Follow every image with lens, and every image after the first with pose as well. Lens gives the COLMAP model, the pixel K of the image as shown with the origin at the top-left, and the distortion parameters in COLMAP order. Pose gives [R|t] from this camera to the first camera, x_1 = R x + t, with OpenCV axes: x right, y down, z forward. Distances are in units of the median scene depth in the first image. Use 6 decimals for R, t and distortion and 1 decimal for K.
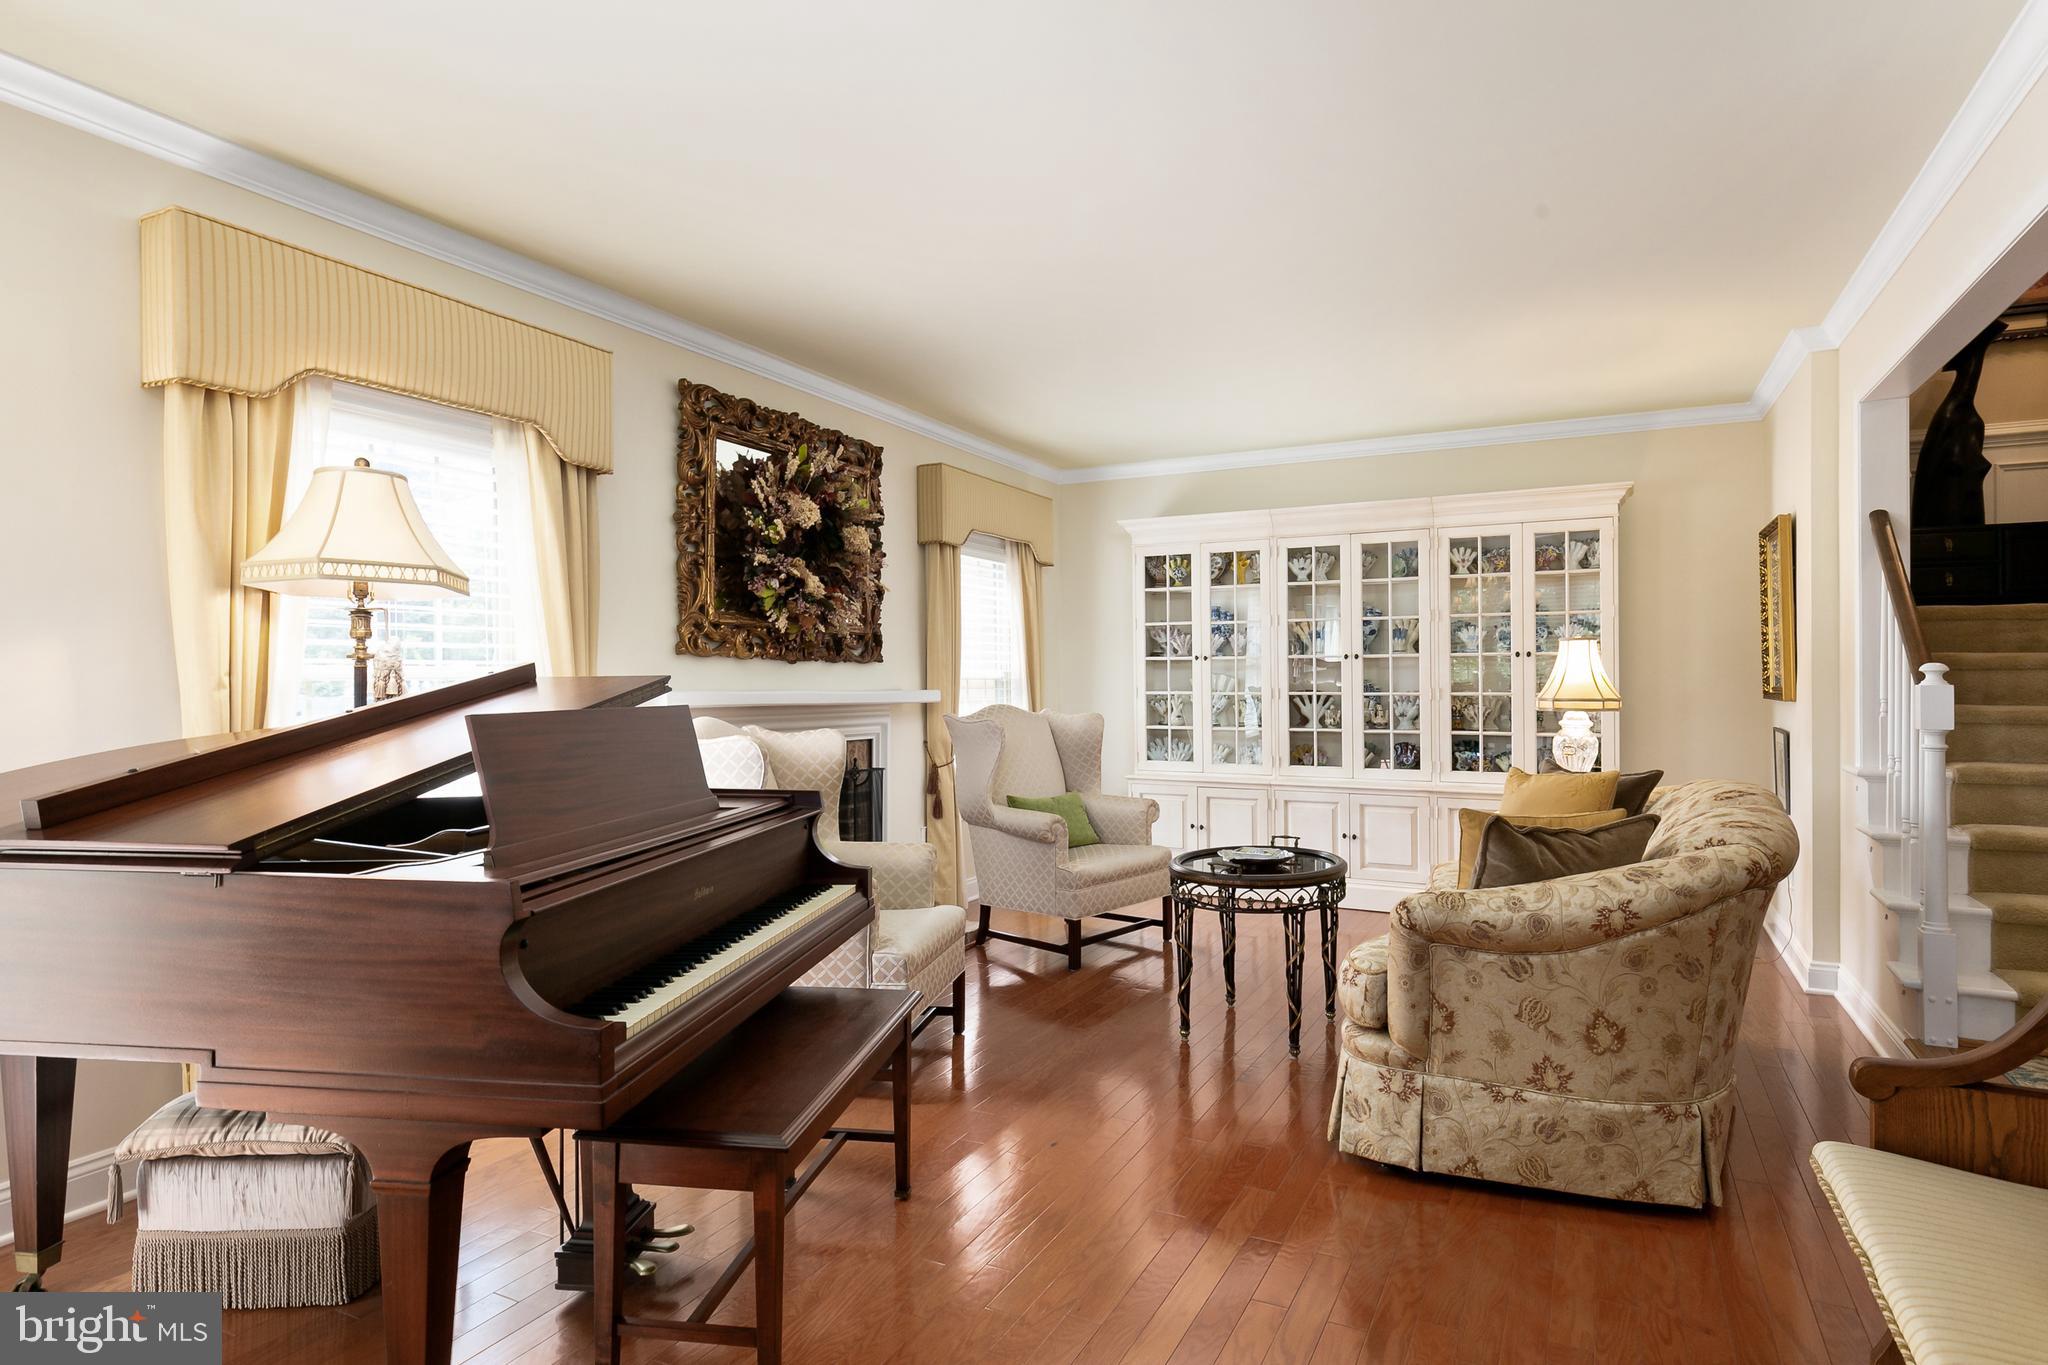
lens RADIAL K [[1149.0, 0, 1017.2], [0, 1149.0, 684.5], [0, 0, 1]] dist [0.002045, 0.000959]
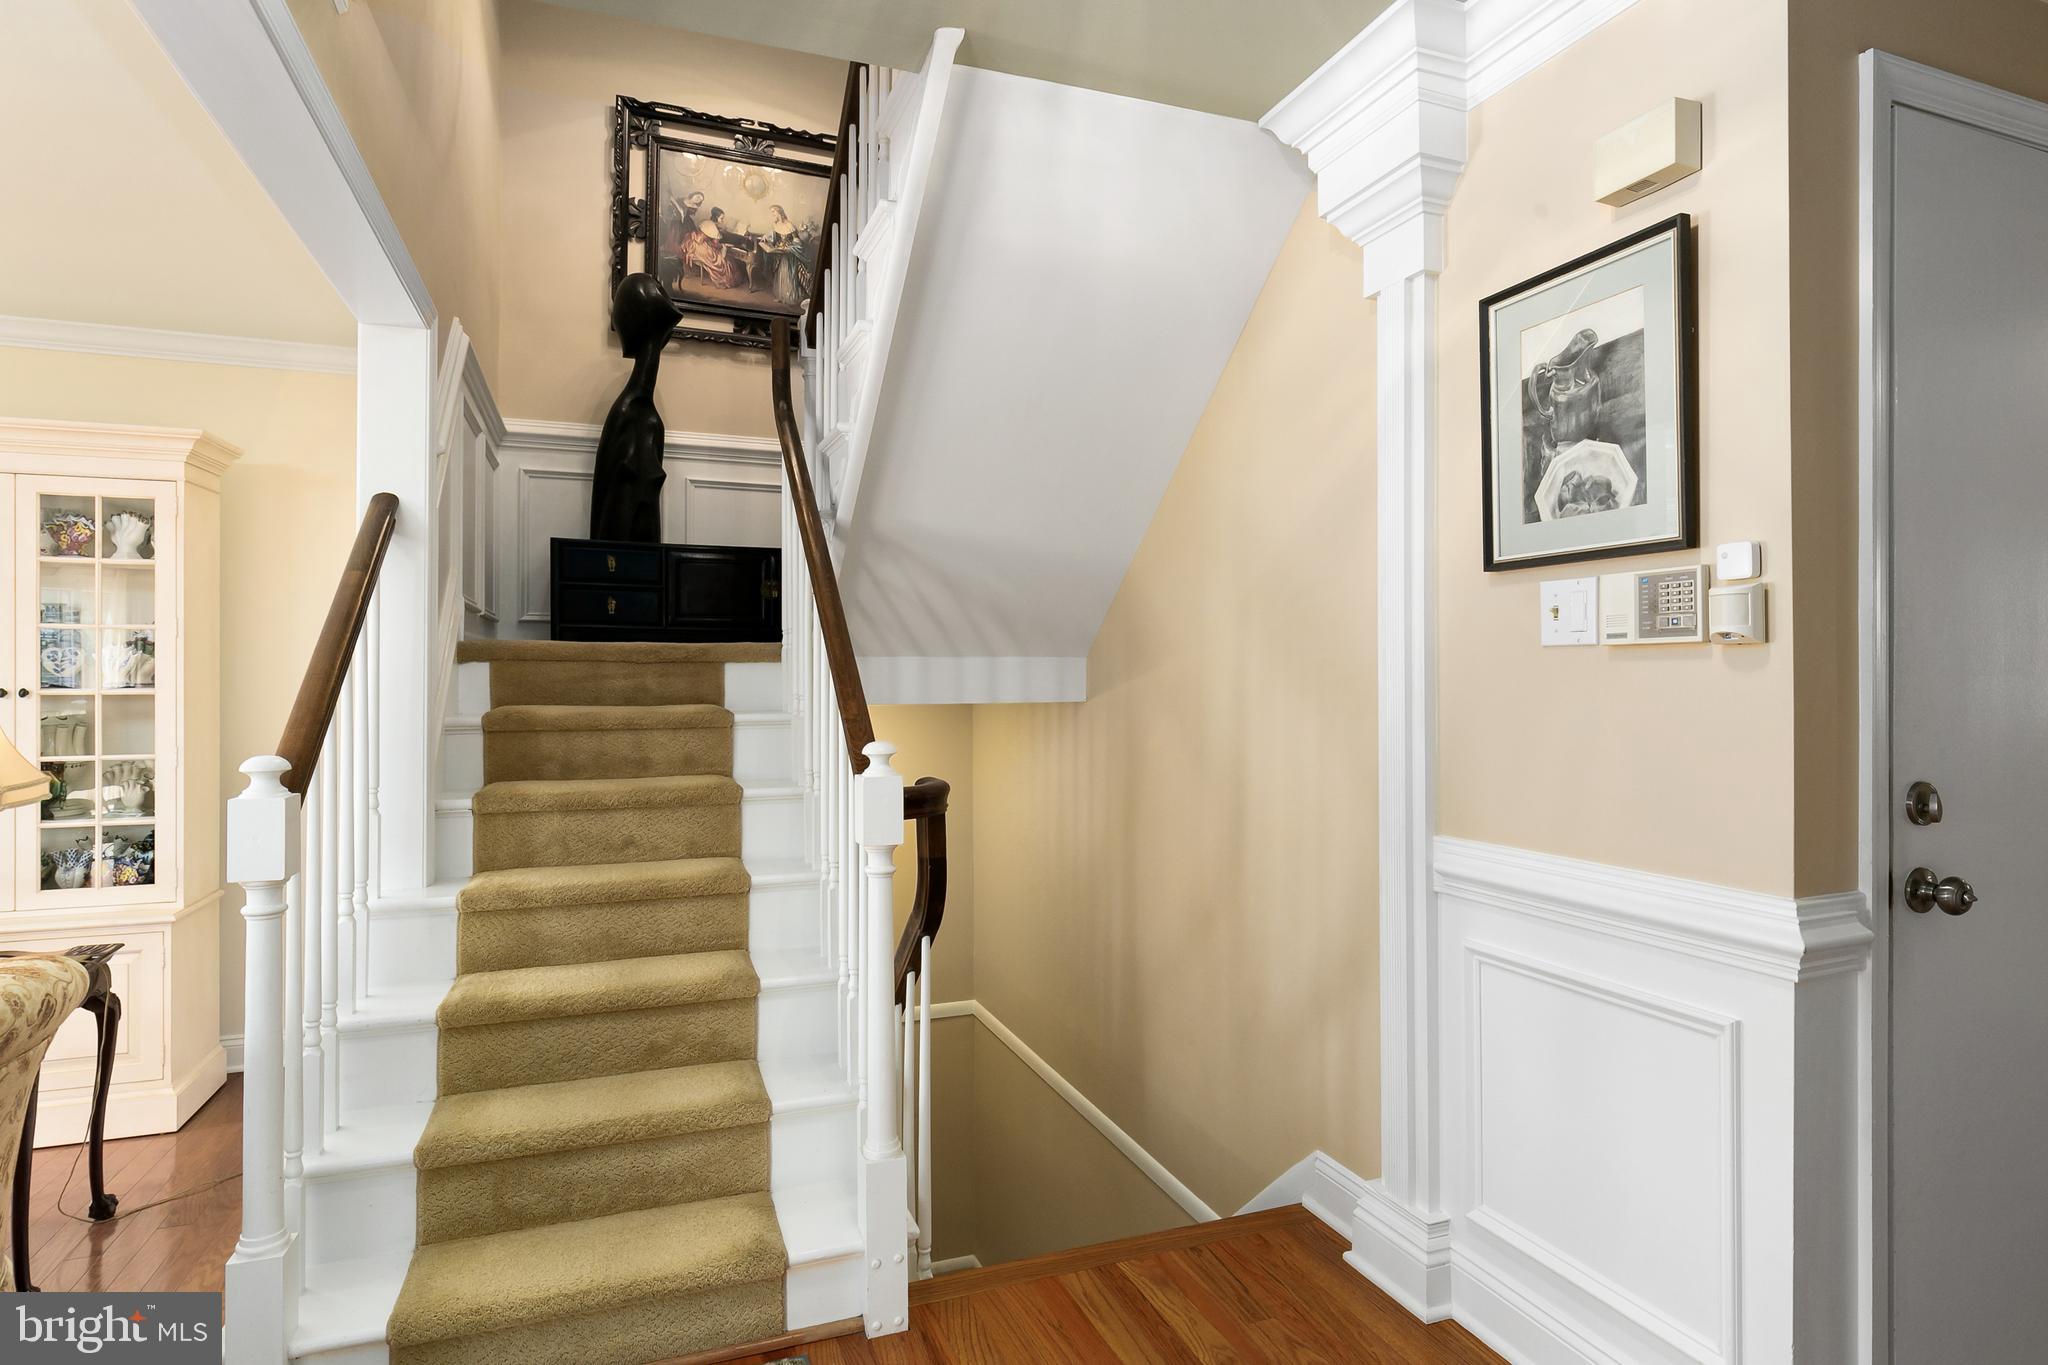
lens RADIAL K [[1149.0, 0, 1030.7], [0, 1149.0, 677.9], [0, 0, 1]] dist [0.002045, 0.000959]
pose [[0.673723, 0.009561, 0.738923, 0.446431], [-0.002516, 0.999940, -0.010645, -0.035628], [-0.738980, 0.005313, 0.673706, 0.252682]]
